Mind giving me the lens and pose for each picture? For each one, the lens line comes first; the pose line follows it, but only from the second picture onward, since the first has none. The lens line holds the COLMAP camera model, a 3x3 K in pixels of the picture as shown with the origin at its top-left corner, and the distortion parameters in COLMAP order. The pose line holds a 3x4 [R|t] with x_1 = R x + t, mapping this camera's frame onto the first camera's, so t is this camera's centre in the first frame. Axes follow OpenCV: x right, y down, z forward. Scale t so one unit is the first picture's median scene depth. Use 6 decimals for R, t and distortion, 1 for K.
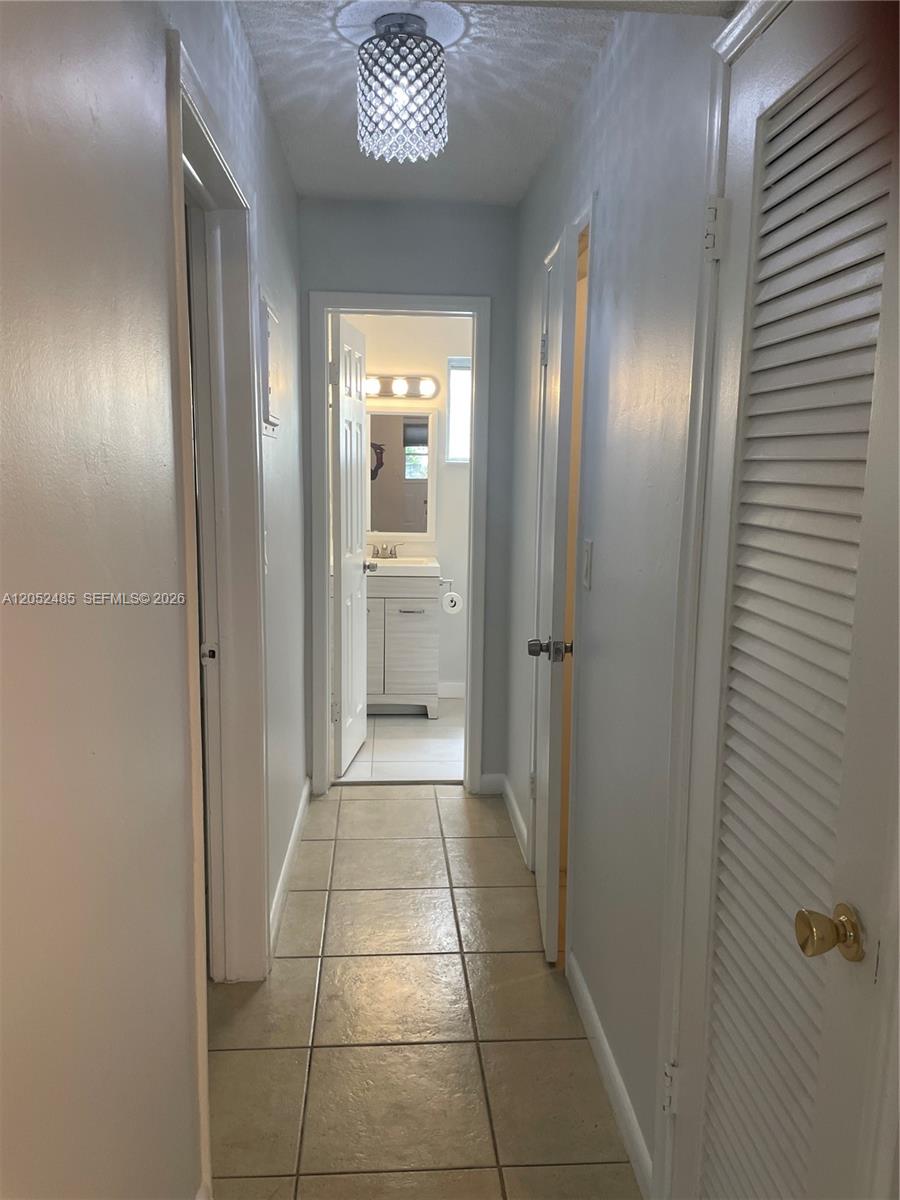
lens RADIAL K [[928.7, 0, 450.0], [0, 928.7, 600.0], [0, 0, 1]] dist [0.103310, -0.140516]
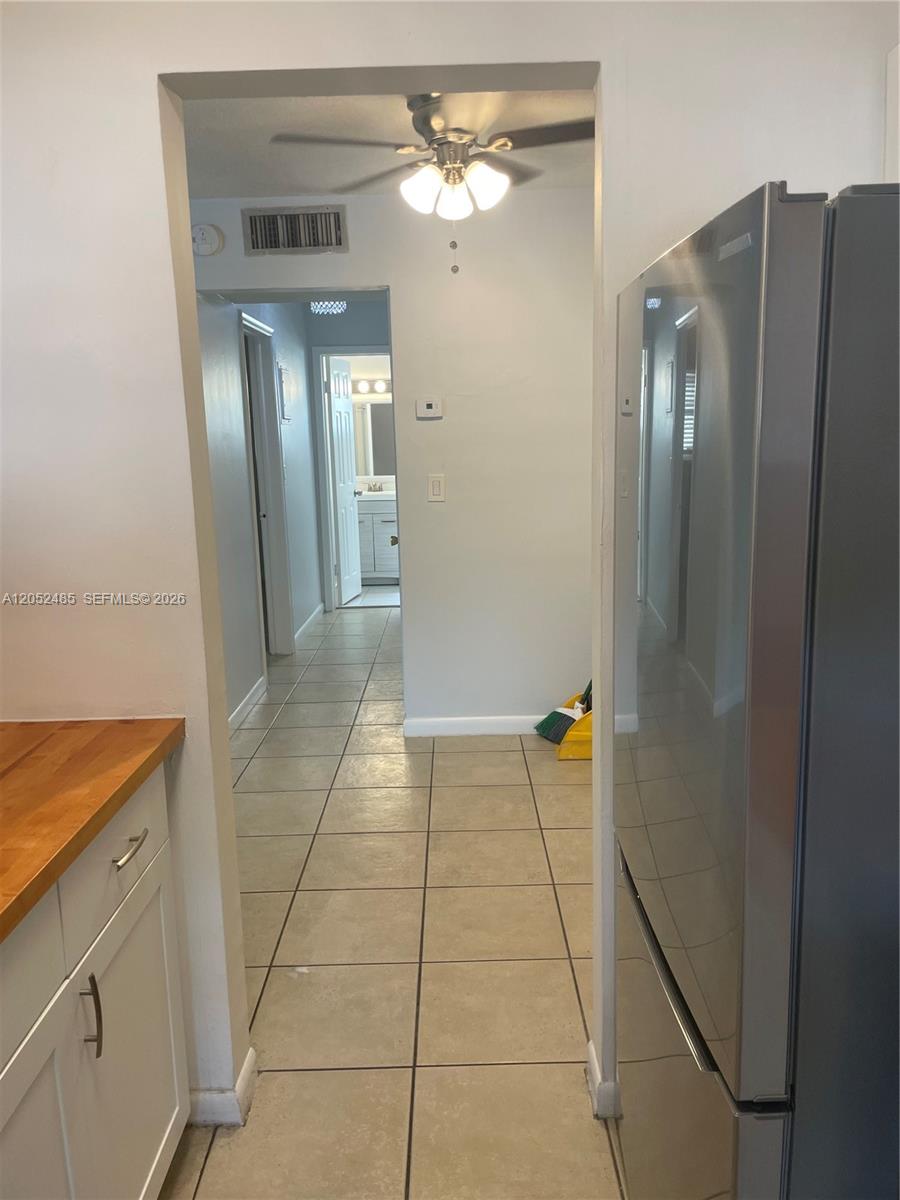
lens RADIAL K [[928.7, 0, 450.0], [0, 928.7, 600.0], [0, 0, 1]] dist [0.103310, -0.140516]
pose [[0.996202, -0.024263, -0.083628, 0.267010], [0.027337, 0.998985, 0.035813, 0.125650], [0.082674, -0.037963, 0.995853, -0.871448]]
